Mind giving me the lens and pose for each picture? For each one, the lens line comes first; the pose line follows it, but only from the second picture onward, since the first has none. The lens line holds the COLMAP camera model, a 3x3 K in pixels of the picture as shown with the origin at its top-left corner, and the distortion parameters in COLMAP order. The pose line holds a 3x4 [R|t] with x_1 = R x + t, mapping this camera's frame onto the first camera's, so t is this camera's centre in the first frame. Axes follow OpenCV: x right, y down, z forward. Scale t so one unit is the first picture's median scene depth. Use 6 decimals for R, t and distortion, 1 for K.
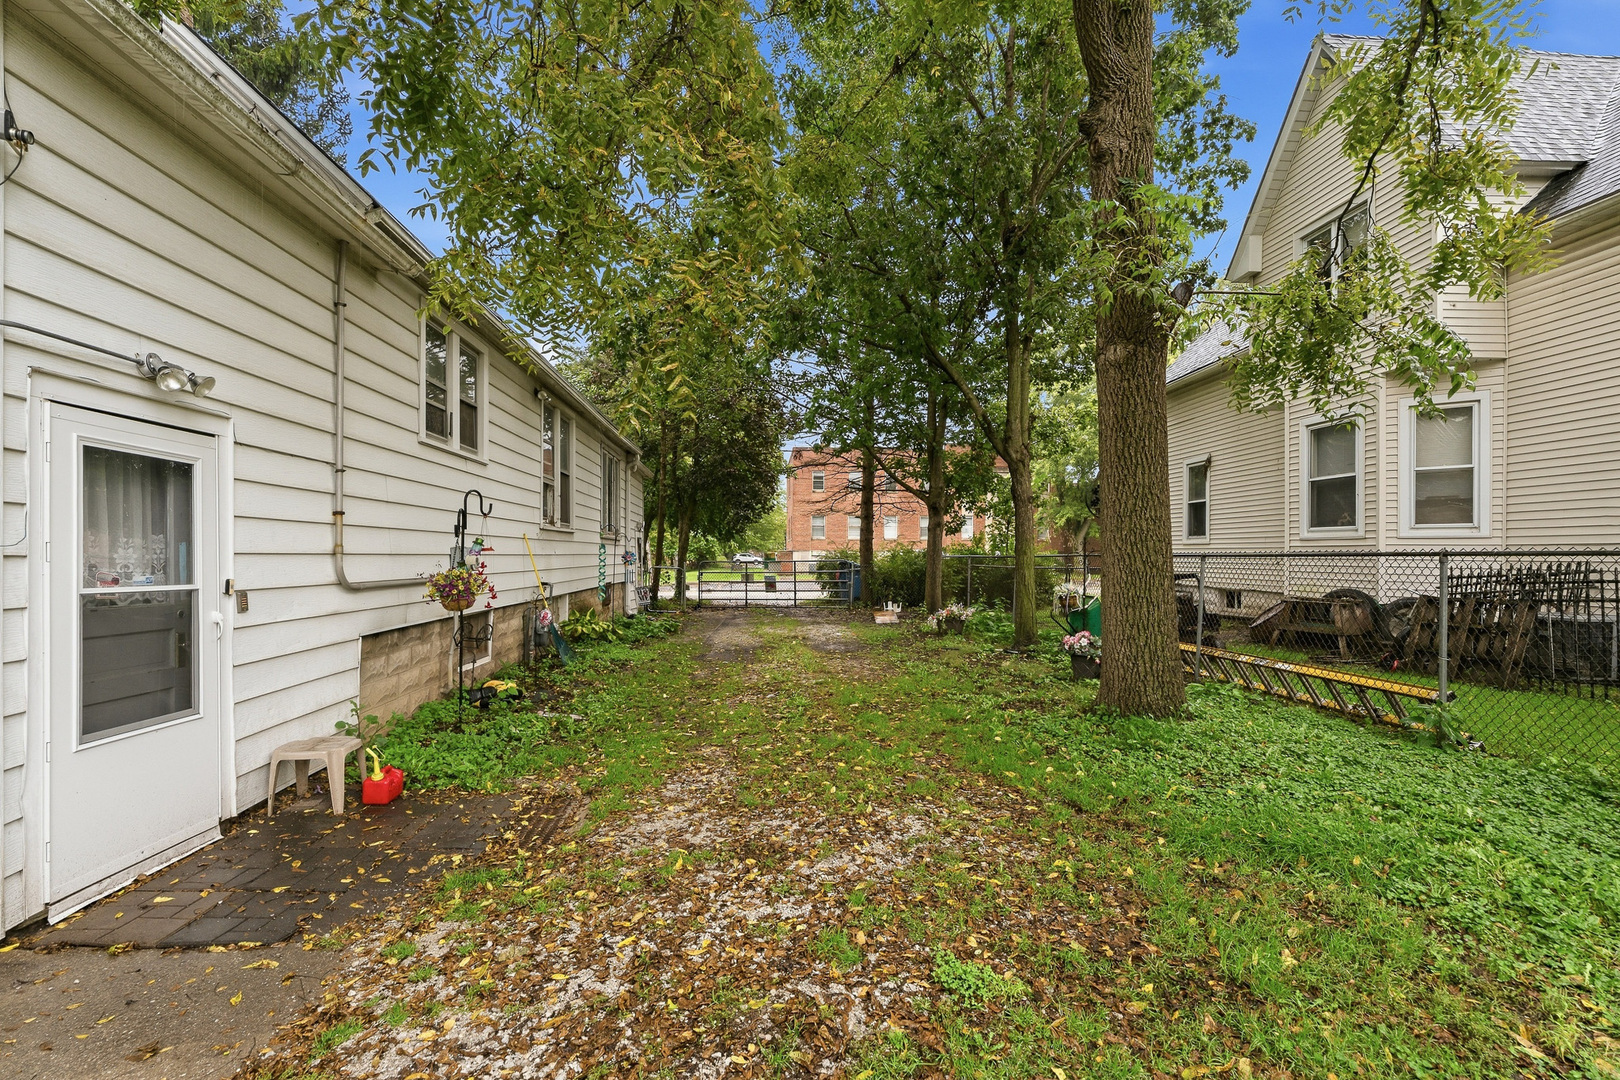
lens RADIAL K [[722.8, 0, 806.9], [0, 722.8, 550.7], [0, 0, 1]] dist [0.000987, 0.000563]
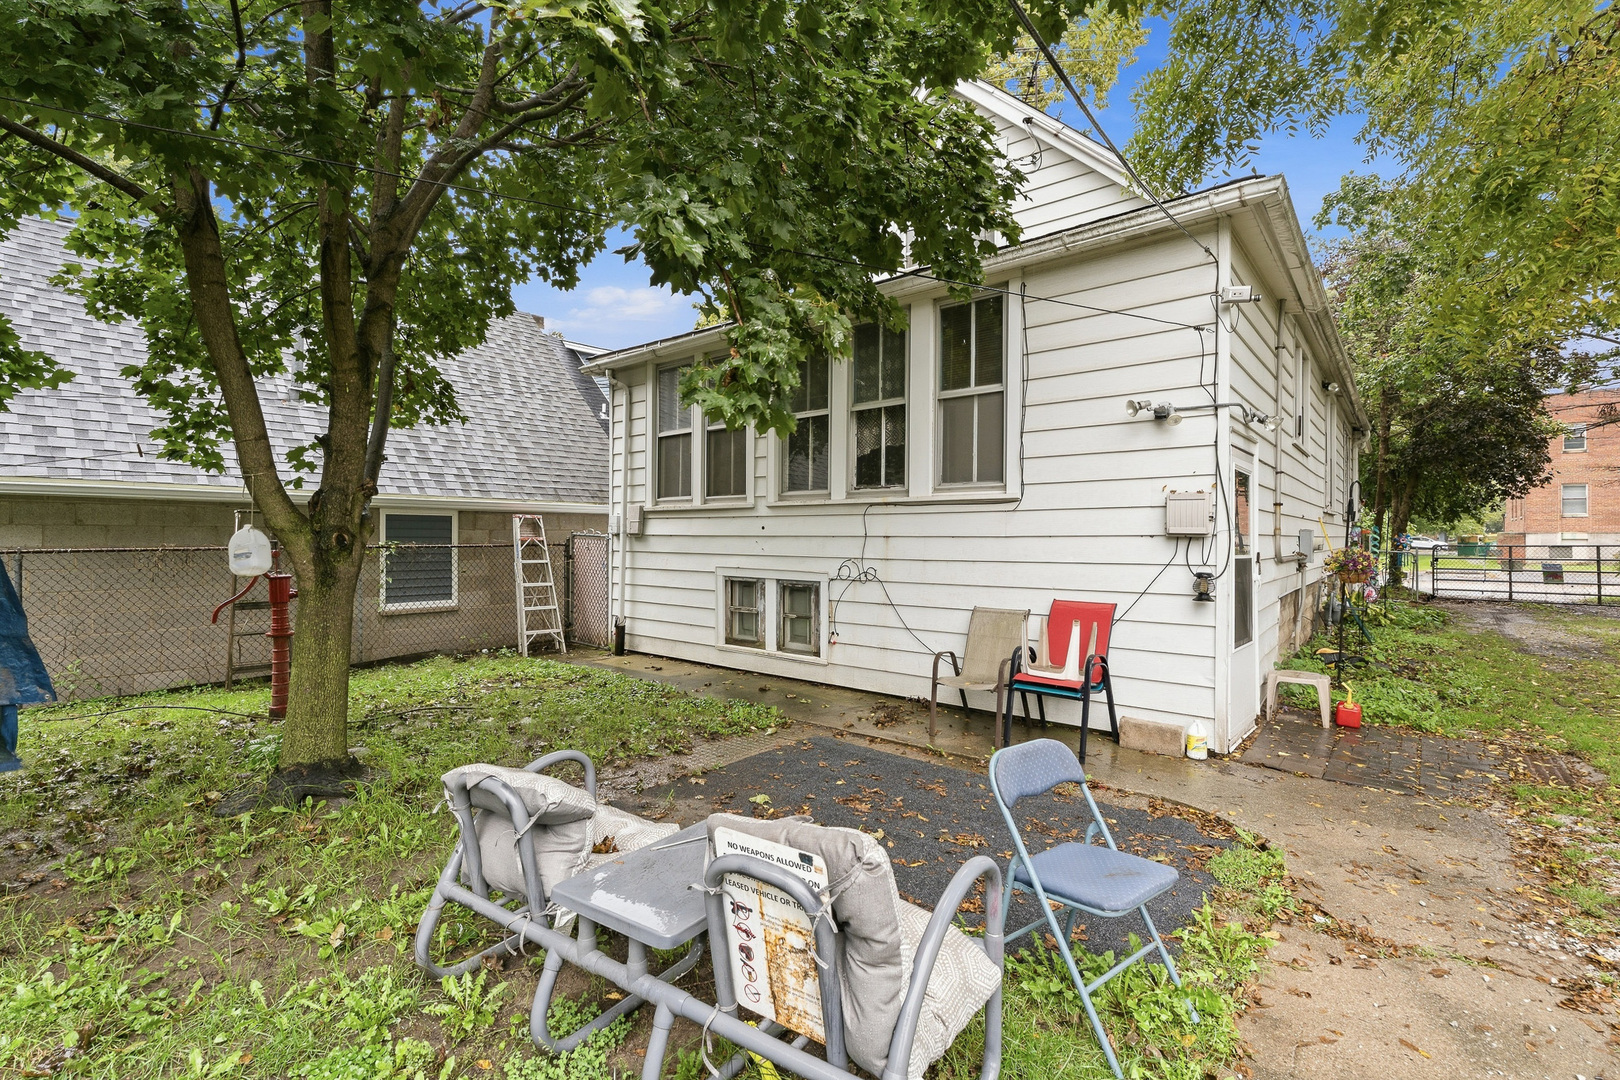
lens RADIAL K [[722.8, 0, 809.3], [0, 722.8, 536.5], [0, 0, 1]] dist [0.000987, 0.000563]
pose [[0.724251, -0.004582, -0.689521, -0.093765], [0.005189, 0.999986, -0.001195, 0.000822], [0.689517, -0.002712, 0.724265, -0.144086]]
